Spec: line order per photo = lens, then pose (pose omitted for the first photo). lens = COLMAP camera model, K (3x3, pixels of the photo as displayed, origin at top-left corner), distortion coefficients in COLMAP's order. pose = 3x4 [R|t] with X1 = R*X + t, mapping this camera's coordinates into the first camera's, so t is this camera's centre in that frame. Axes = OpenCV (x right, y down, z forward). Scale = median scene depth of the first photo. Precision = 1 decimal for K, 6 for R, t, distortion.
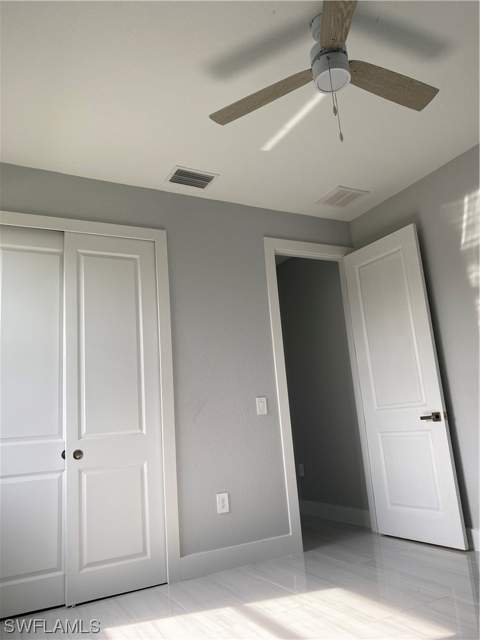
lens RADIAL K [[488.7, 0, 236.8], [0, 488.7, 313.7], [0, 0, 1]] dist [0.044598, -0.020522]
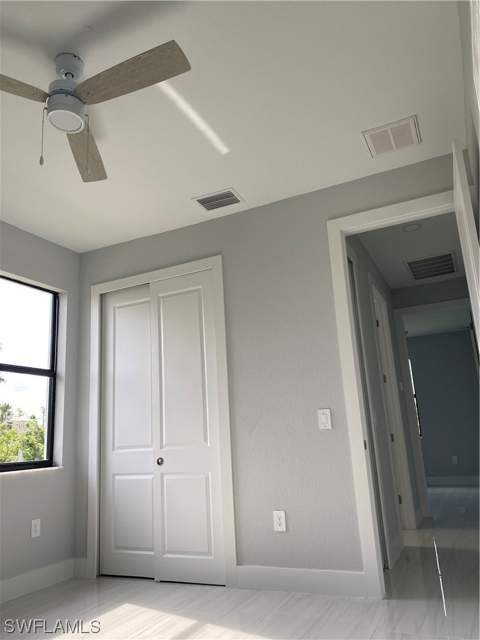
lens RADIAL K [[488.7, 0, 240.6], [0, 488.7, 323.5], [0, 0, 1]] dist [0.044598, -0.020522]
pose [[0.598028, -0.151283, -0.787068, 0.742674], [0.186077, 0.981398, -0.047251, 0.036747], [0.779576, -0.118198, 0.615054, 0.392614]]
